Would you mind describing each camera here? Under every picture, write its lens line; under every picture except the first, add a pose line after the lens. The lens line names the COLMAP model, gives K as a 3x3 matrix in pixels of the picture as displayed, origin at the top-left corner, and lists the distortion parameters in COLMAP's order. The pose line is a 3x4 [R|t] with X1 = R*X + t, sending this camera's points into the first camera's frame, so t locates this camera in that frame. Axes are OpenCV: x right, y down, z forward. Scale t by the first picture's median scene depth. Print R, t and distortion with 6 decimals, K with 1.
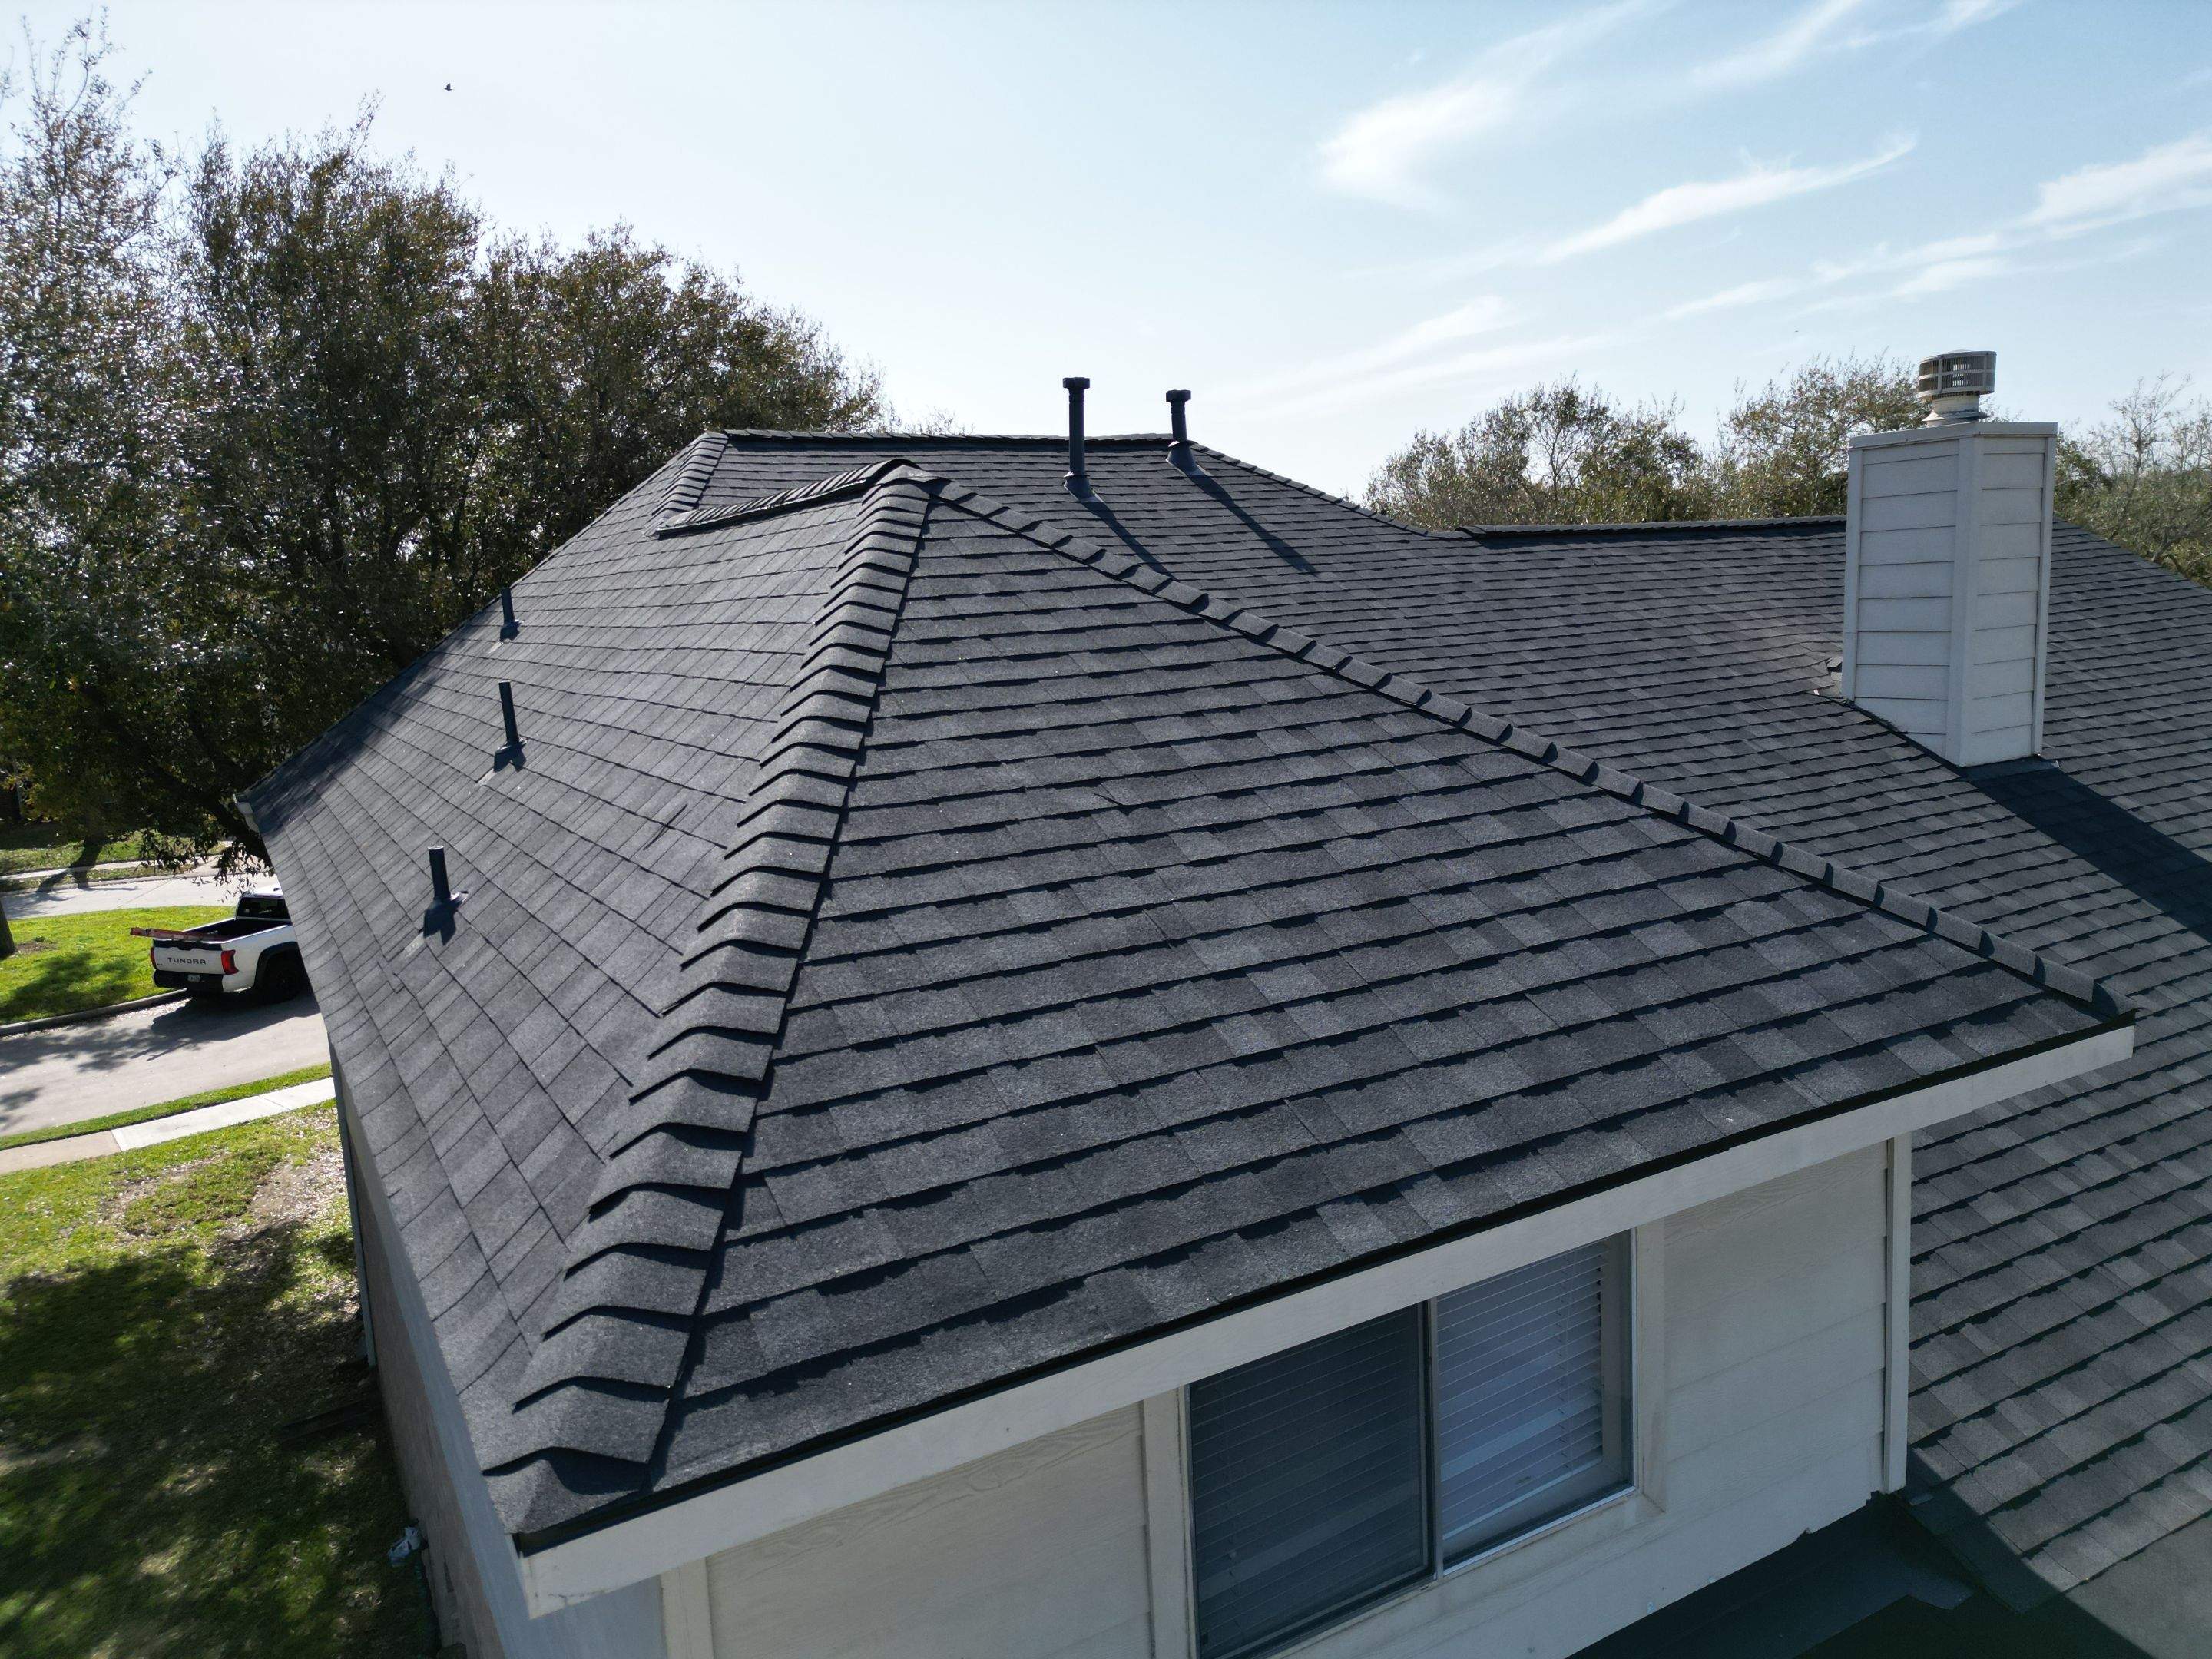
lens RADIAL K [[1547.9, 0, 1101.4], [0, 1547.9, 827.4], [0, 0, 1]] dist [0.050578, 0.000466]
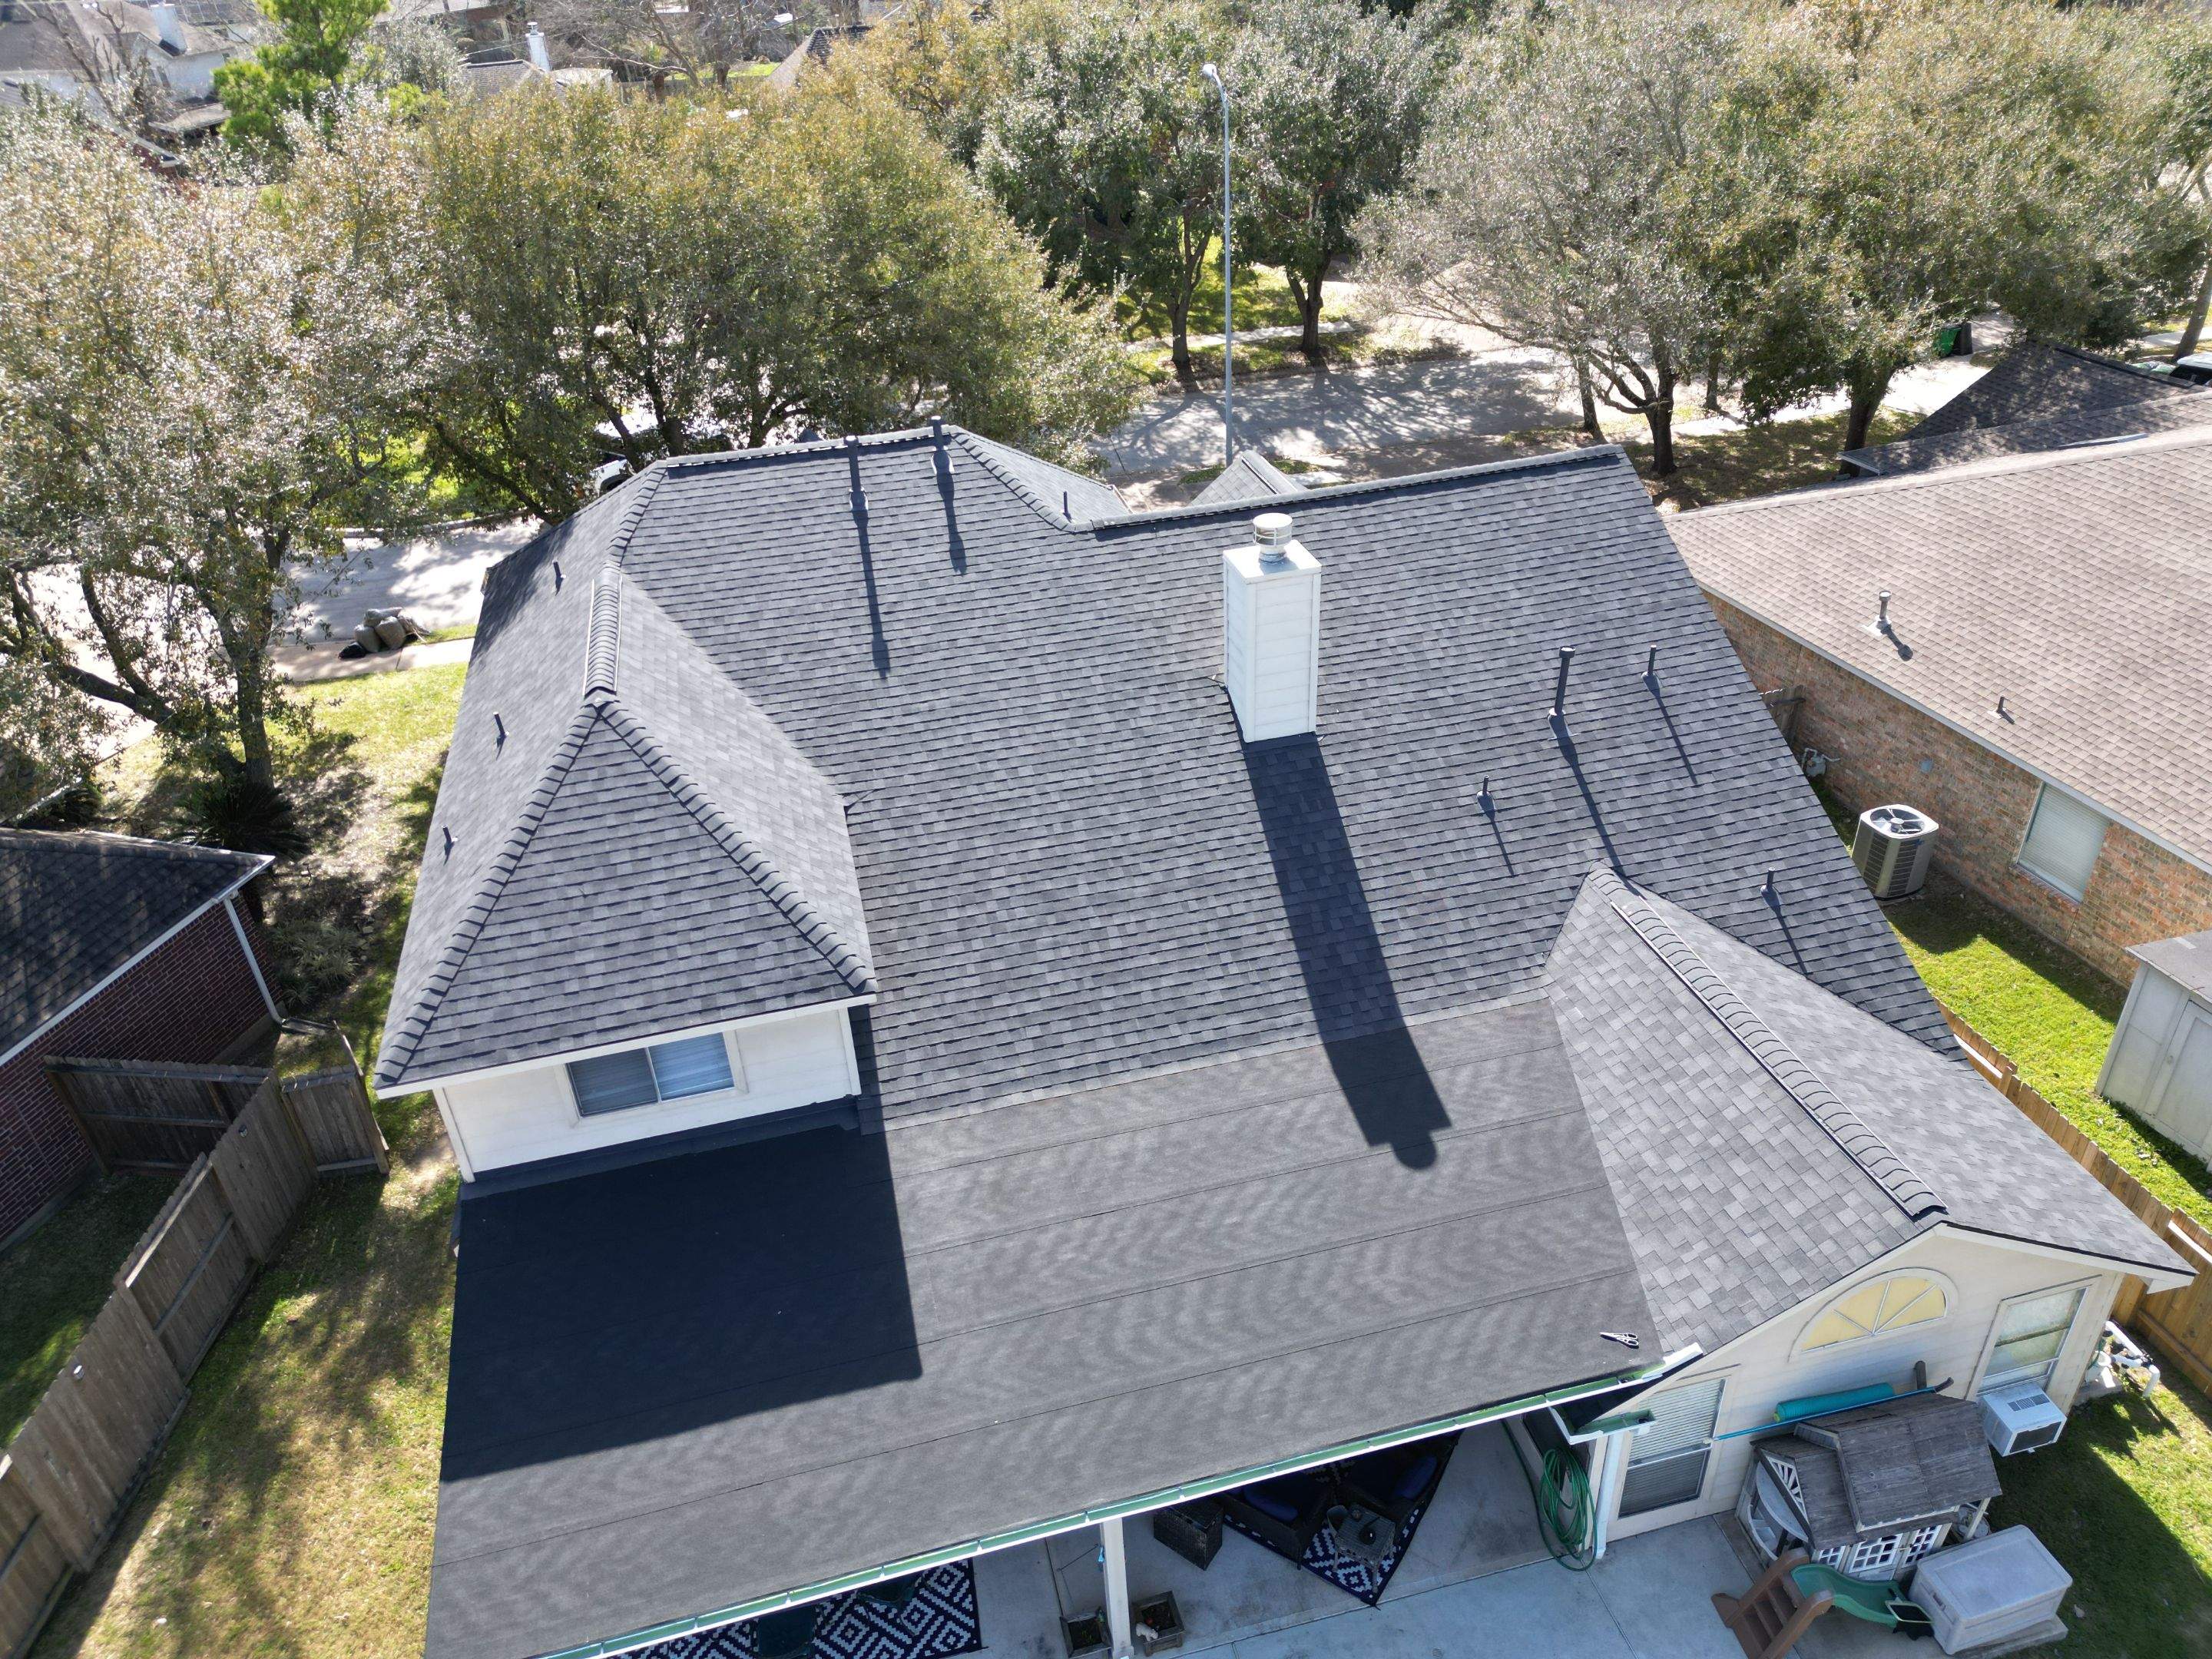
lens RADIAL K [[1547.9, 0, 1110.2], [0, 1547.9, 830.4], [0, 0, 1]] dist [0.050578, 0.000466]
pose [[0.963704, 0.147097, -0.222793, 2.559517], [-0.043946, 0.910539, 0.411080, -2.193574], [0.263331, -0.386369, 0.883955, -2.288124]]
